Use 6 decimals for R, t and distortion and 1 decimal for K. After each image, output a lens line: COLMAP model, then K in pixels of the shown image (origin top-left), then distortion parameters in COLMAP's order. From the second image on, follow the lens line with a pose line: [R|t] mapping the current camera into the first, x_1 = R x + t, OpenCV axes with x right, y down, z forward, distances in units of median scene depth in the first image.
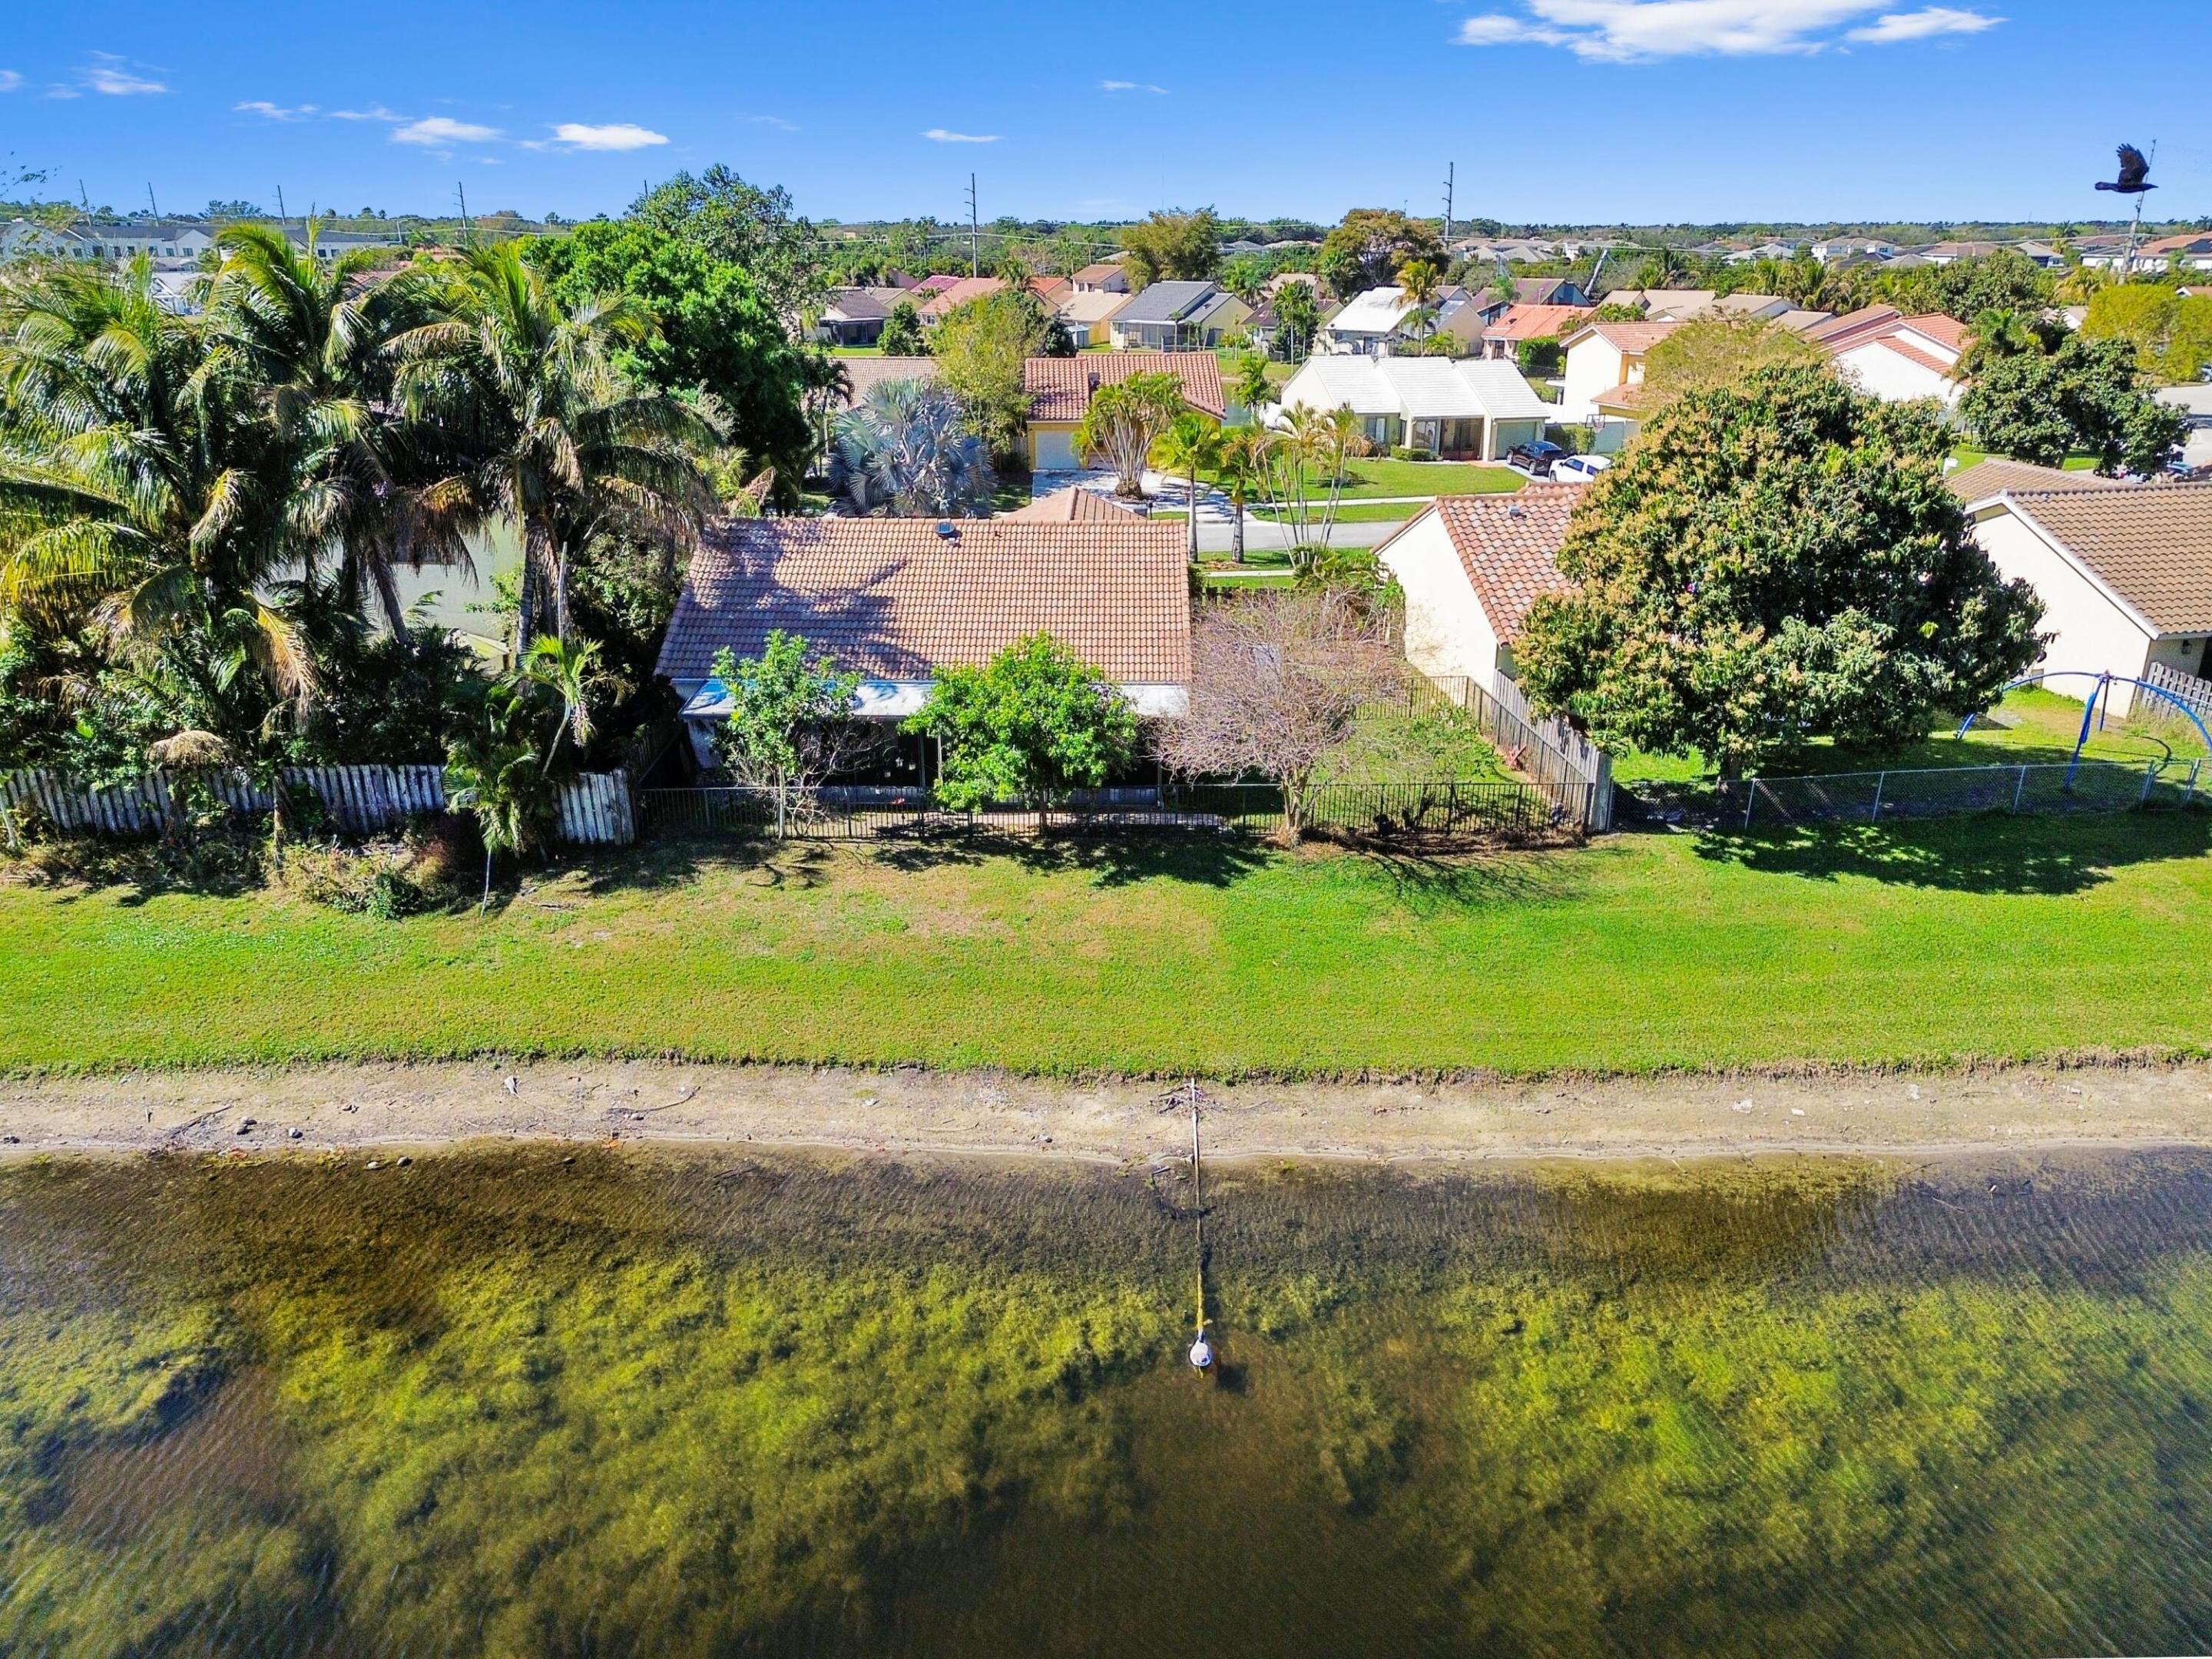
lens RADIAL K [[1574.9, 0, 1106.0], [0, 1574.9, 829.5], [0, 0, 1]] dist [0.060419, -0.000220]
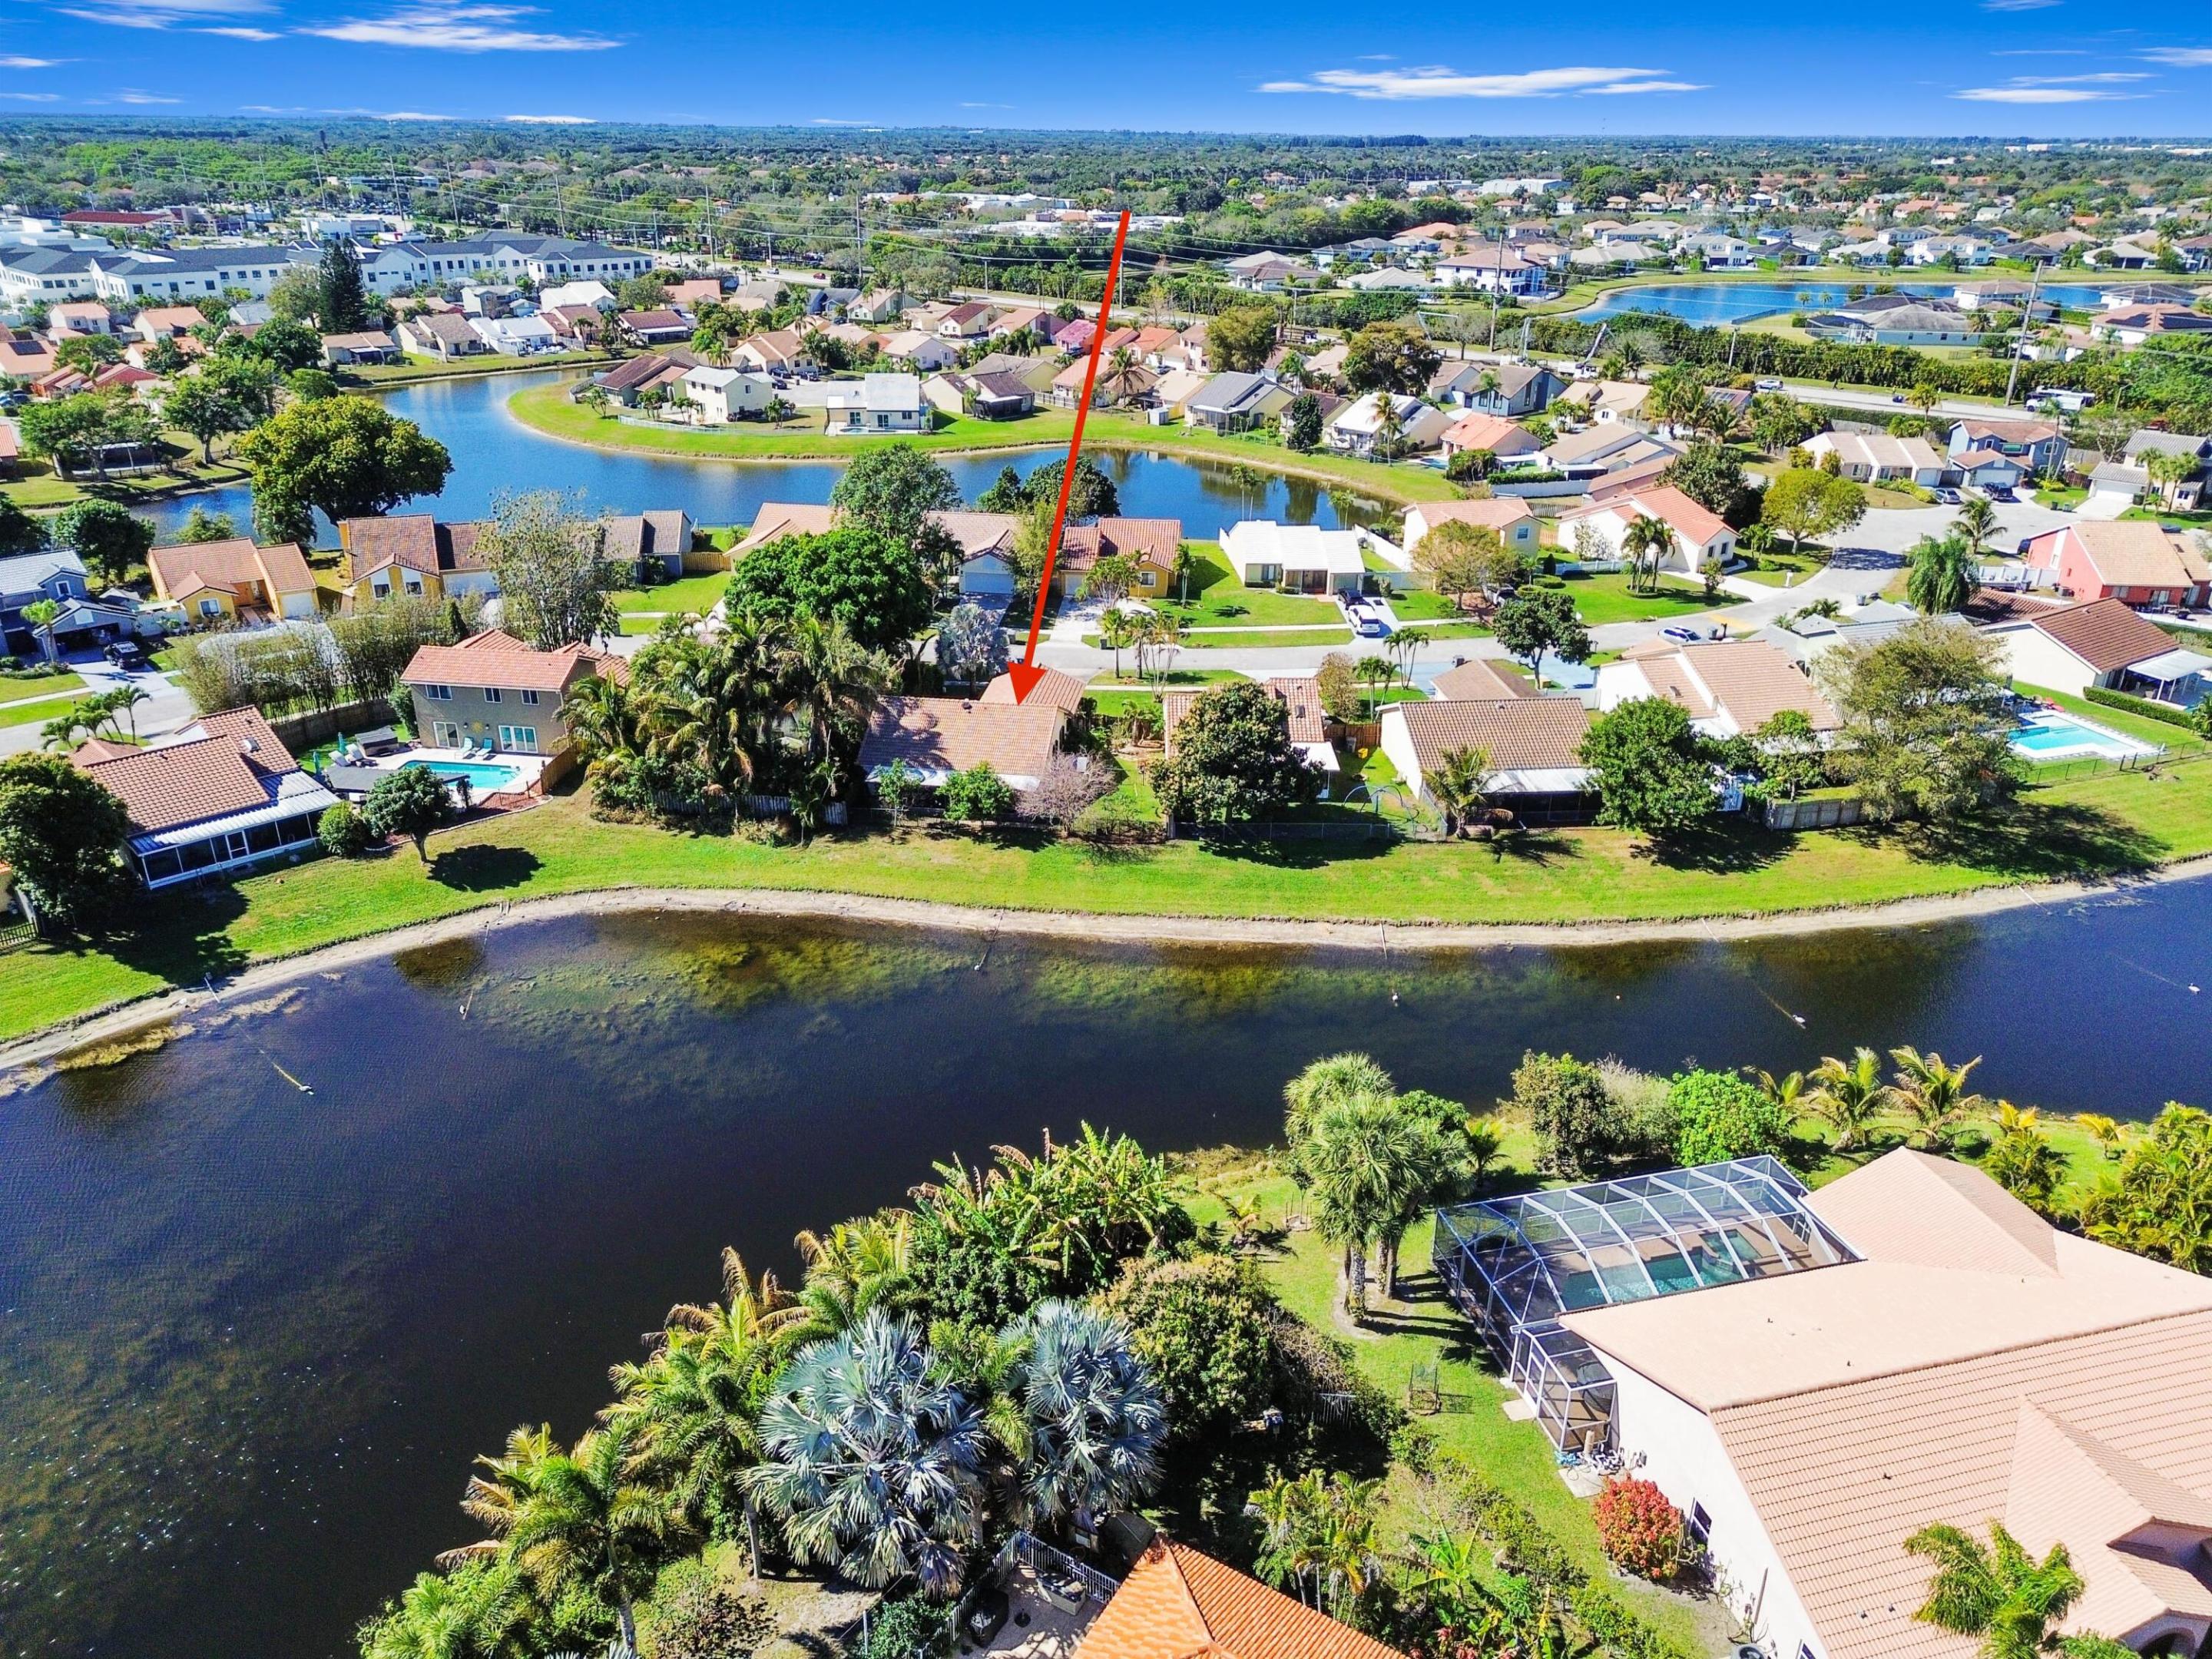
lens RADIAL K [[1556.9, 0, 1106.0], [0, 1556.9, 829.5], [0, 0, 1]] dist [0.109199, -0.002086]
pose [[0.992631, 0.054739, -0.108105, 0.536120], [-0.048078, 0.996836, 0.063289, -0.204057], [0.111228, -0.057626, 0.992123, -1.981886]]
